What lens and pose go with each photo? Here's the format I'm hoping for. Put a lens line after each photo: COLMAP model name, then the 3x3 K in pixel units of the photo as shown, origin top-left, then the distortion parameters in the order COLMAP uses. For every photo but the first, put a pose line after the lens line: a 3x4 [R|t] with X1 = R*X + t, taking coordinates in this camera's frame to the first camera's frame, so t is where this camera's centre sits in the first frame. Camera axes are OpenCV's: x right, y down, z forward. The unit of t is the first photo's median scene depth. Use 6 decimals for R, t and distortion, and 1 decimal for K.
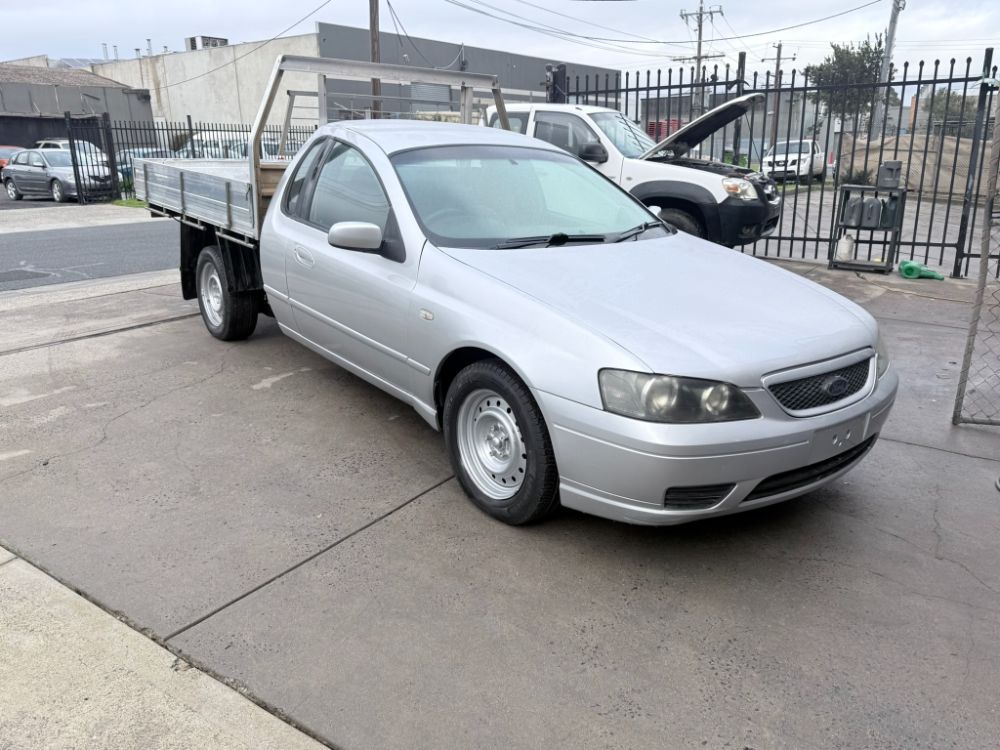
lens RADIAL K [[770.1, 0, 494.6], [0, 770.1, 365.1], [0, 0, 1]] dist [0.047123, -0.072518]
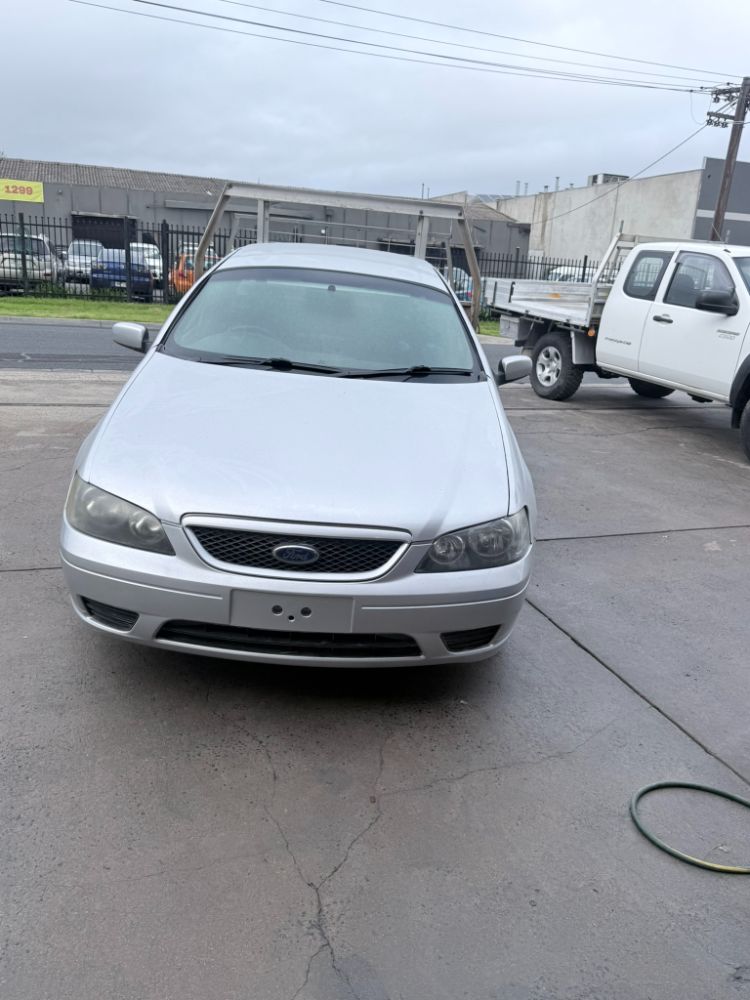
lens RADIAL K [[770.1, 0, 375.0], [0, 770.1, 500.0], [0, 0, 1]] dist [0.047123, -0.072518]
pose [[0.796180, 0.227963, -0.560473, 0.126672], [-0.229990, 0.970804, 0.068145, -0.014327], [0.559644, 0.074647, 0.825365, 0.042012]]
